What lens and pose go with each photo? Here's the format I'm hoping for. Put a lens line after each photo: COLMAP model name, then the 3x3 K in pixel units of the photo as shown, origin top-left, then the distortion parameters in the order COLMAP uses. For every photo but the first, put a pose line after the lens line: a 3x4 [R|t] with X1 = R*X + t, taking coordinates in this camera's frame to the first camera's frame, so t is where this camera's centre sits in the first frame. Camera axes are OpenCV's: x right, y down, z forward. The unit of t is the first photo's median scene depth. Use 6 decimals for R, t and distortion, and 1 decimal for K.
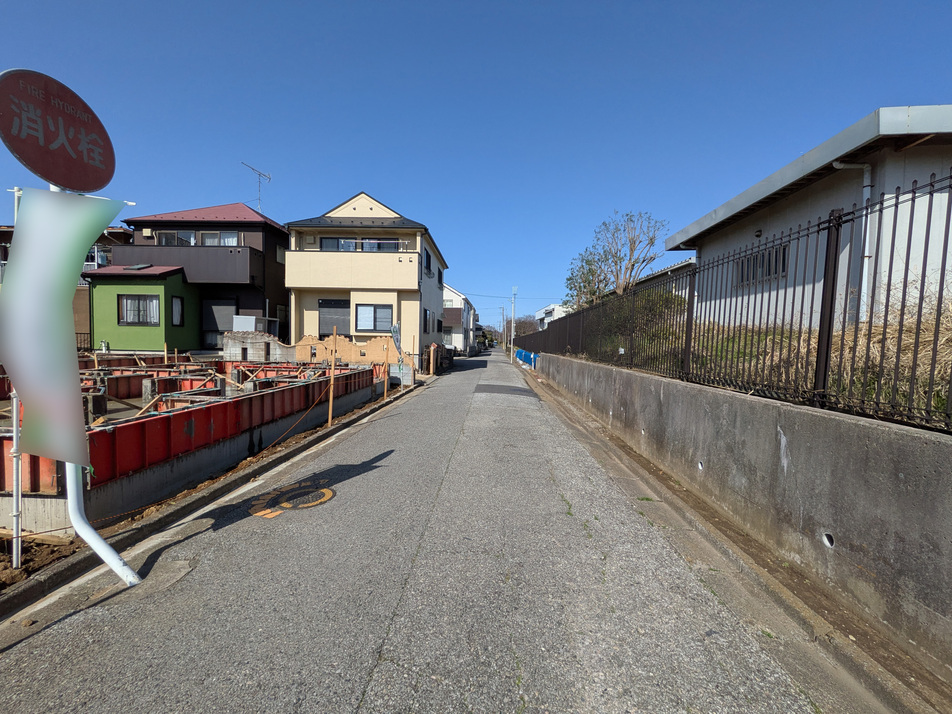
lens RADIAL K [[378.7, 0, 478.0], [0, 378.7, 356.9], [0, 0, 1]] dist [-0.002406, 0.000799]
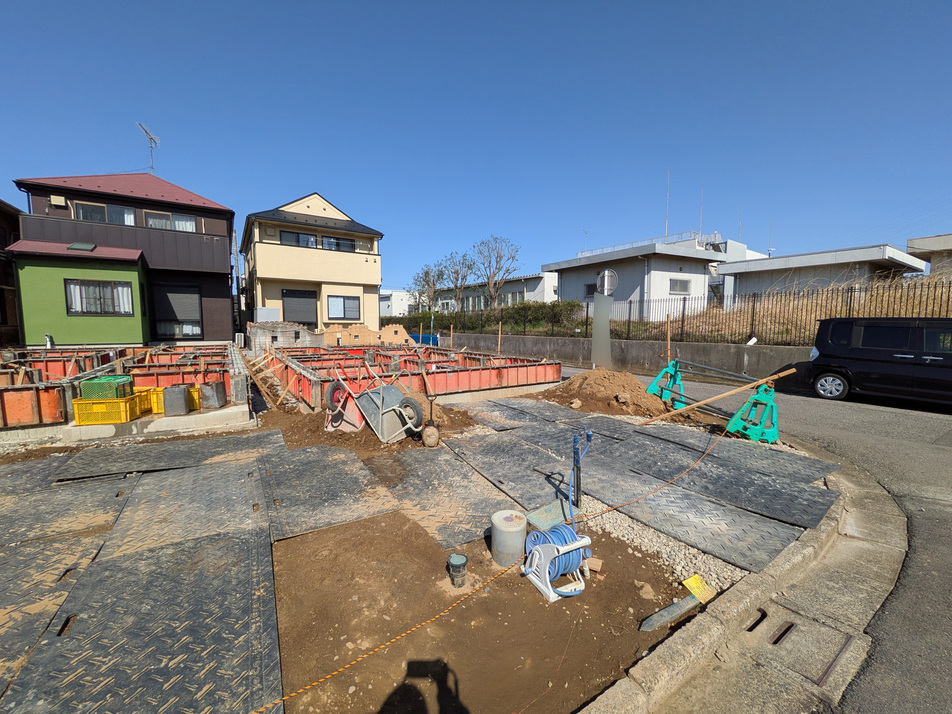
lens RADIAL K [[378.7, 0, 478.0], [0, 378.7, 356.9], [0, 0, 1]] dist [-0.002406, 0.000799]
pose [[0.817043, -0.066357, 0.572746, -0.619173], [0.036158, 0.997297, 0.063965, -0.010265], [-0.575442, -0.031553, 0.817234, -0.209736]]
